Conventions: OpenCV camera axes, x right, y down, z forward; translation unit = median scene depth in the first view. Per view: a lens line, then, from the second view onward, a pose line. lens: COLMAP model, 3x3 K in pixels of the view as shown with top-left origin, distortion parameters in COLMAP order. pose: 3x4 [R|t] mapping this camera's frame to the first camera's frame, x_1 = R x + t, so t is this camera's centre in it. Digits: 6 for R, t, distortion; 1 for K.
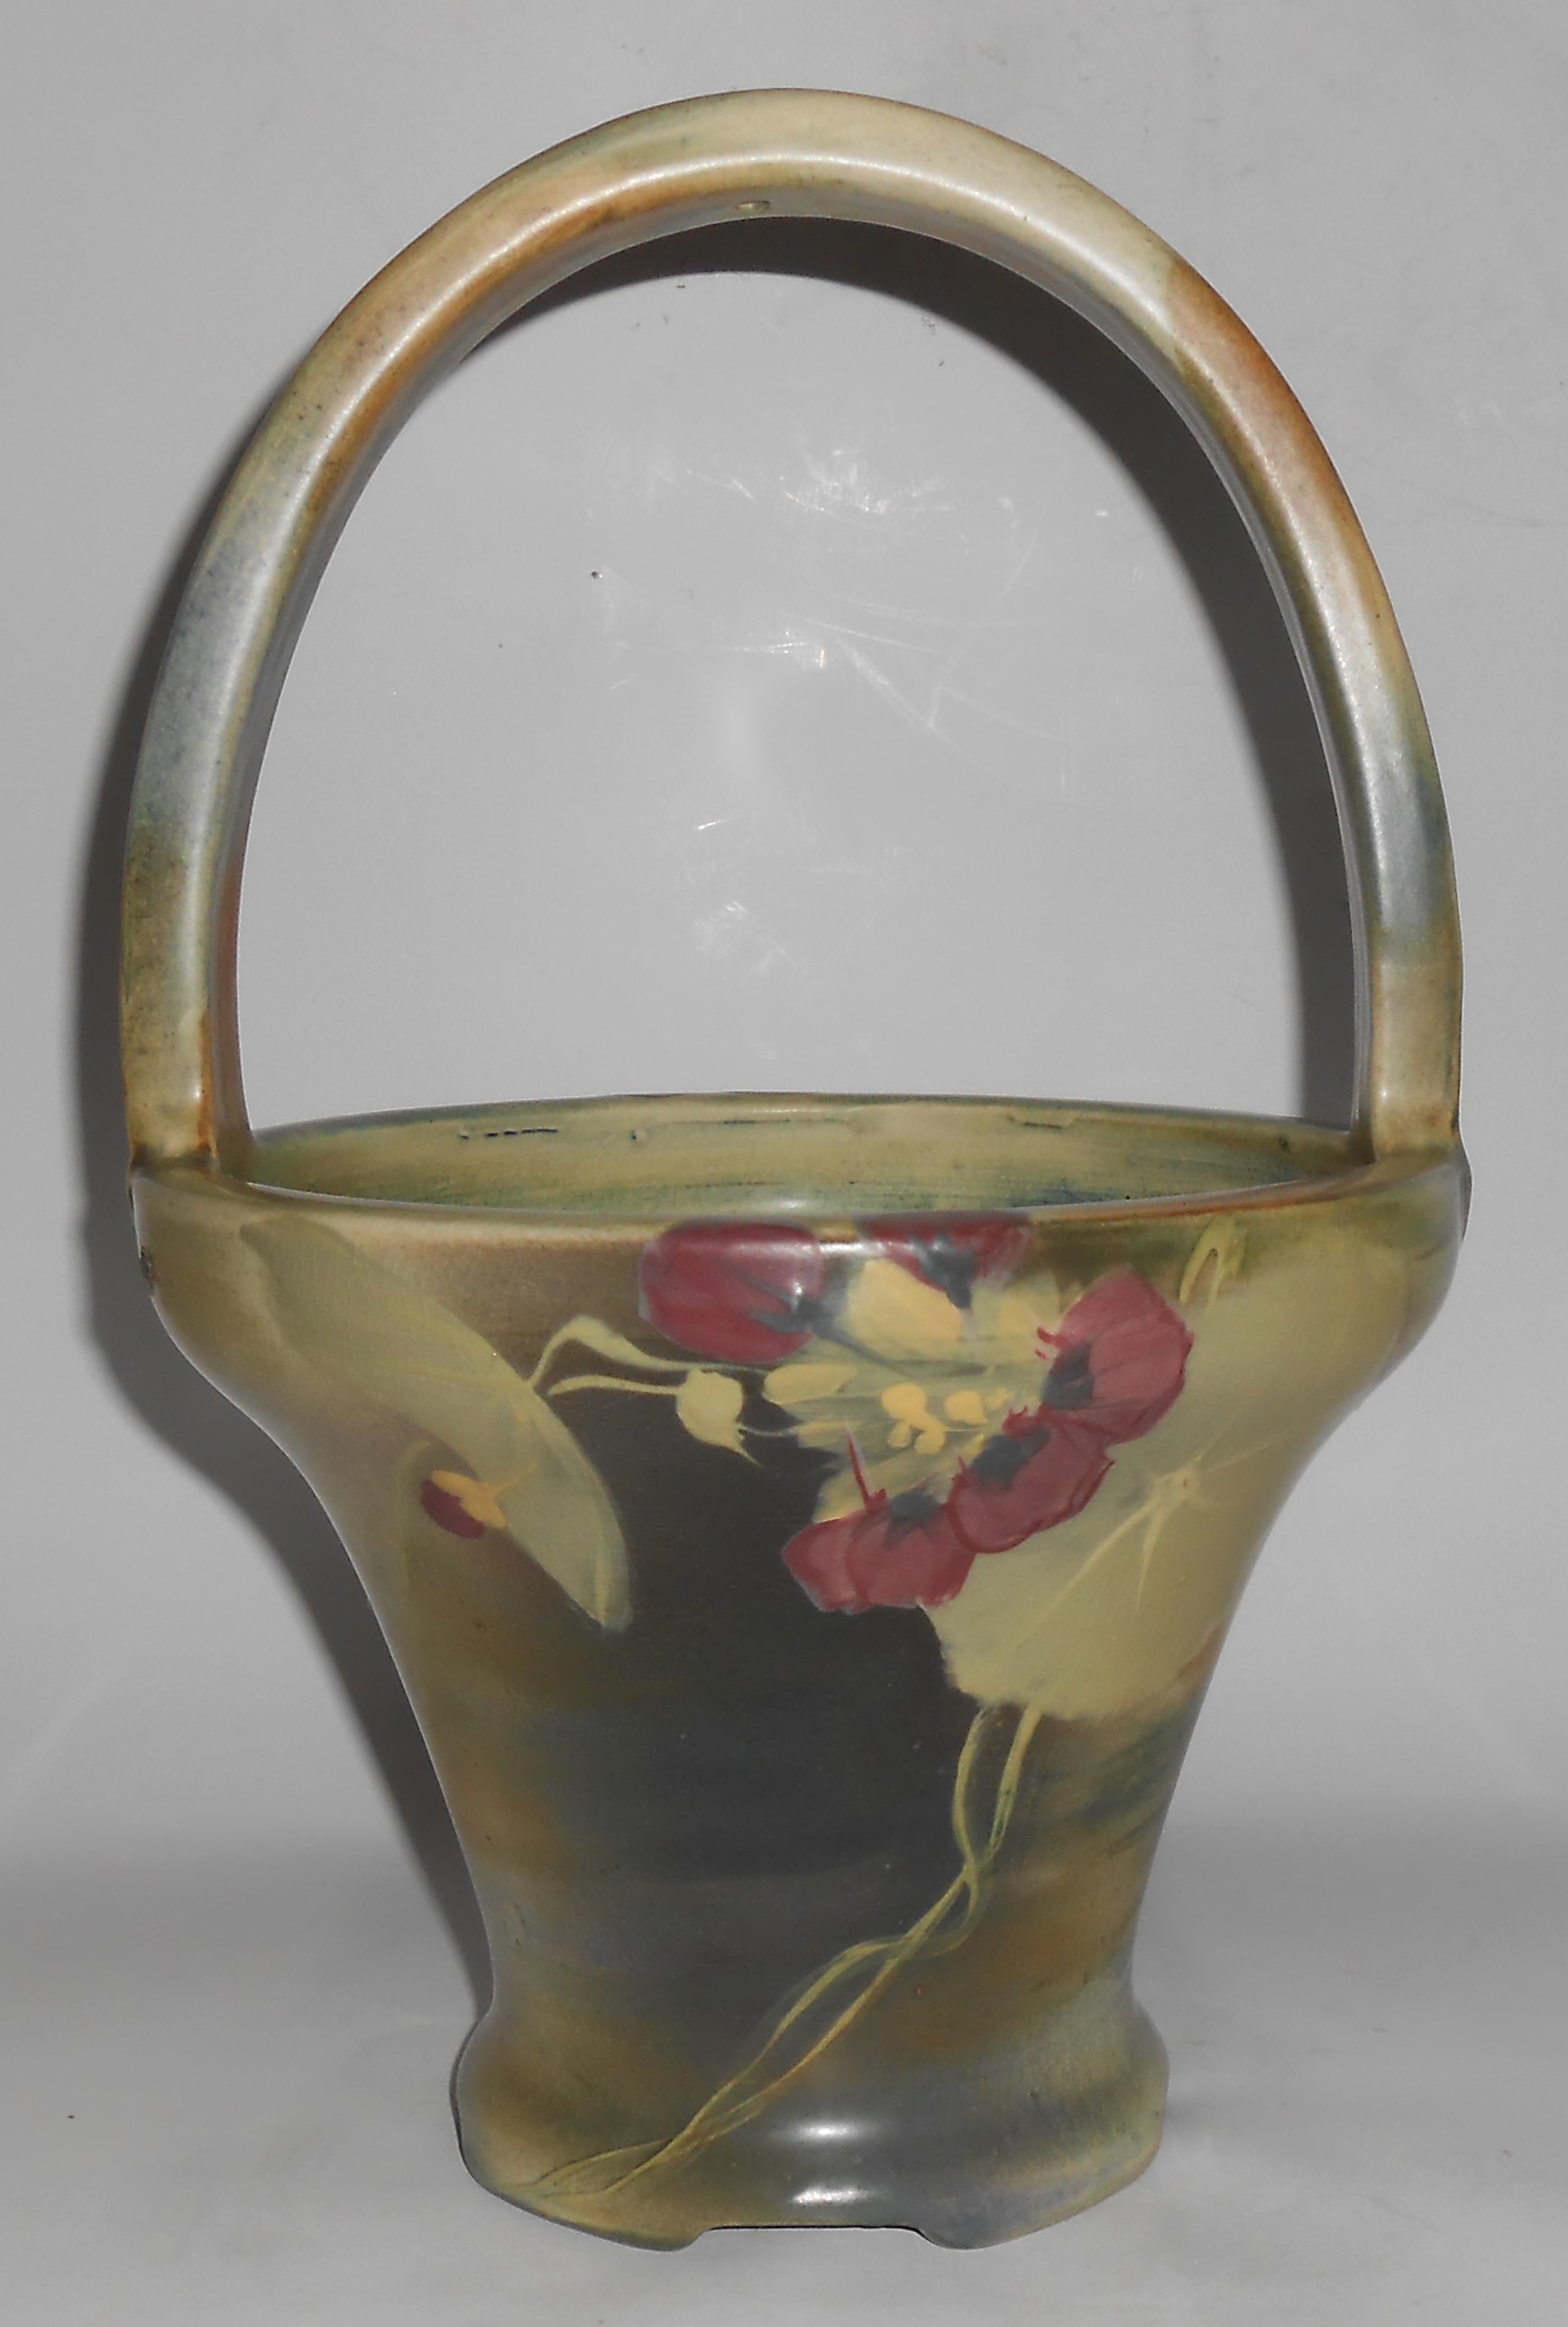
lens RADIAL K [[1691.0, 0, 769.0], [0, 1691.0, 1154.3], [0, 0, 1]] dist [-0.008510, -0.001337]
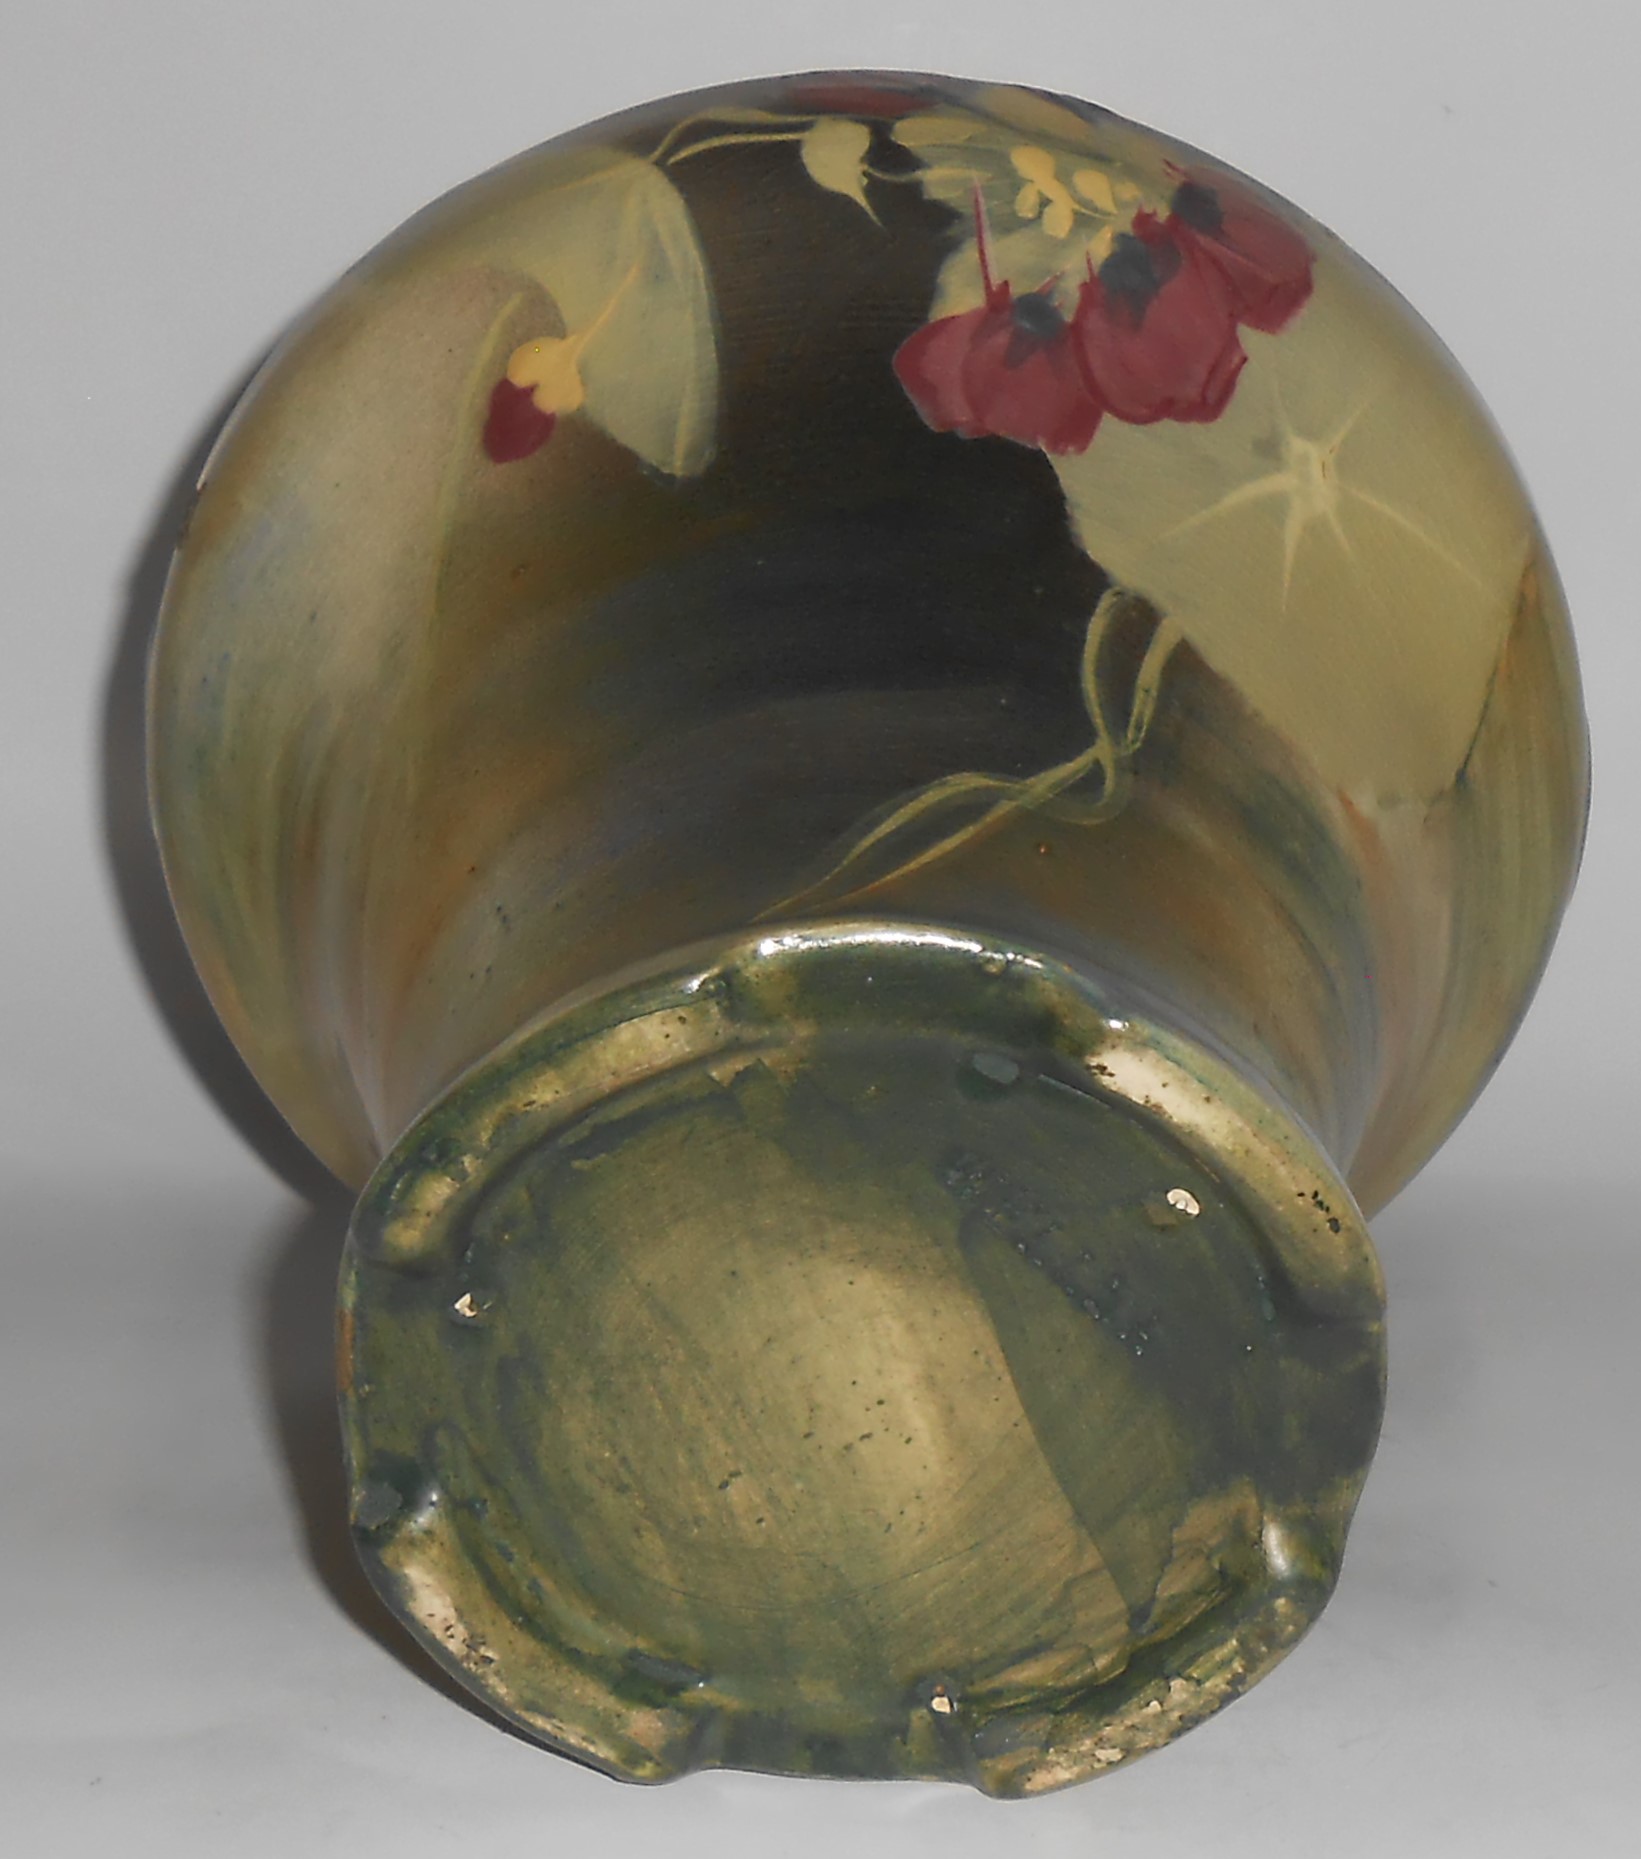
lens RADIAL K [[1826.3, 0, 820.4], [0, 1826.3, 929.4], [0, 0, 1]] dist [0.000841, 0.000000]
pose [[0.996616, 0.081660, 0.009446, -0.015596], [-0.060157, 0.802807, -0.593197, 1.067472], [-0.056023, 0.590621, 0.805002, 0.390101]]
